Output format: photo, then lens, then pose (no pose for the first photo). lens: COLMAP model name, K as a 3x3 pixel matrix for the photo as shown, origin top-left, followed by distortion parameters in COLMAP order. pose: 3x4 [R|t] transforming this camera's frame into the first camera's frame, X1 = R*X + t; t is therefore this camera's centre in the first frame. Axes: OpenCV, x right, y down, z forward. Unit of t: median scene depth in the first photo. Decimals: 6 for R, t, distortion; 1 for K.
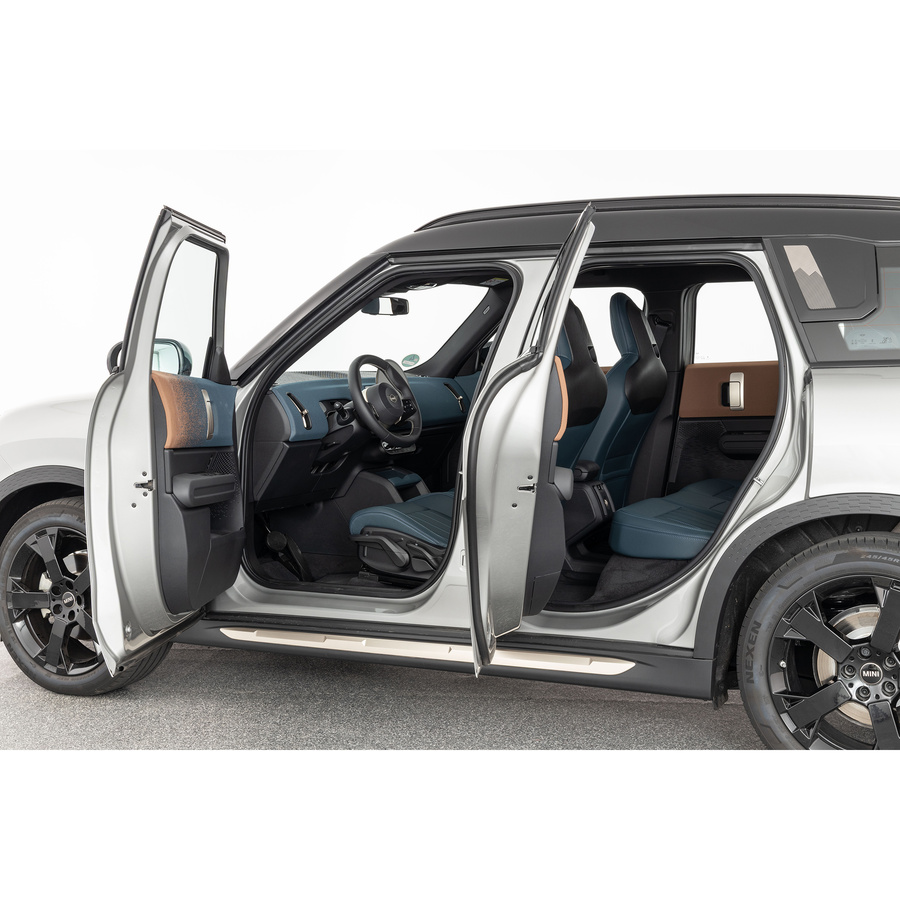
lens RADIAL K [[1623.7, 0, 450.2], [0, 1623.7, 449.6], [0, 0, 1]] dist [-0.027143, 0.000000]
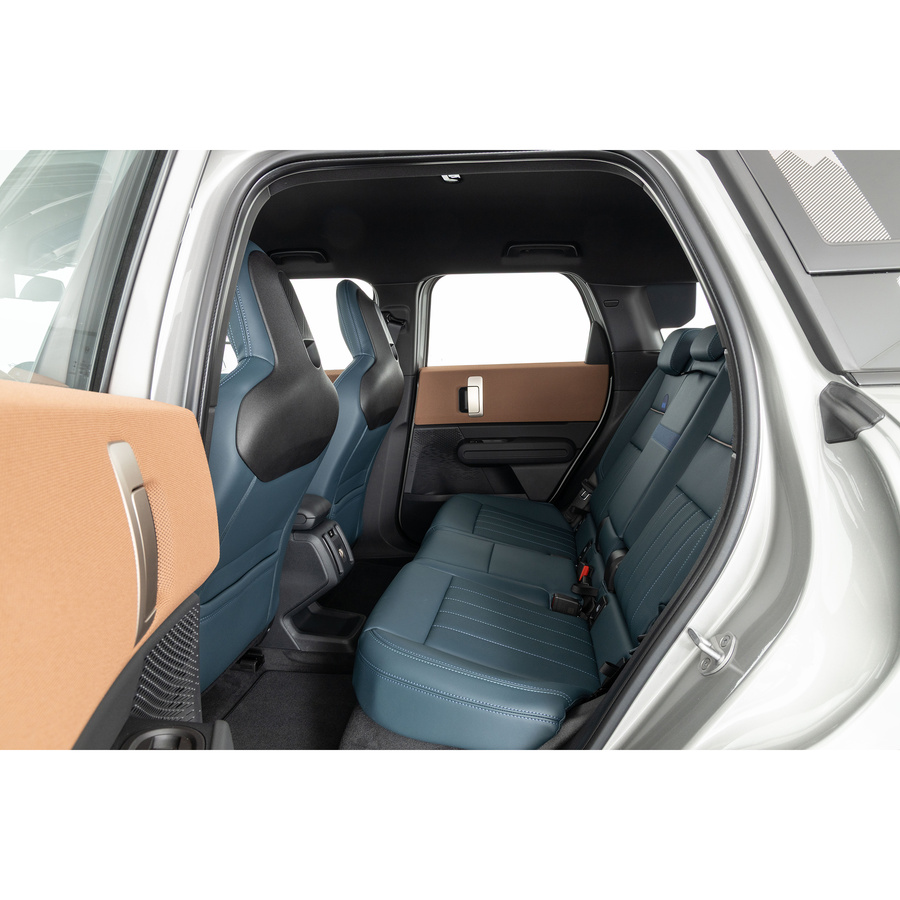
lens RADIAL K [[525.7, 0, 448.1], [0, 525.7, 447.4], [0, 0, 1]] dist [-0.000331, -0.000614]
pose [[0.949816, -0.047489, 0.309185, 0.066776], [0.014854, 0.994141, 0.107063, -0.040118], [-0.312458, -0.097097, 0.944956, 0.724132]]
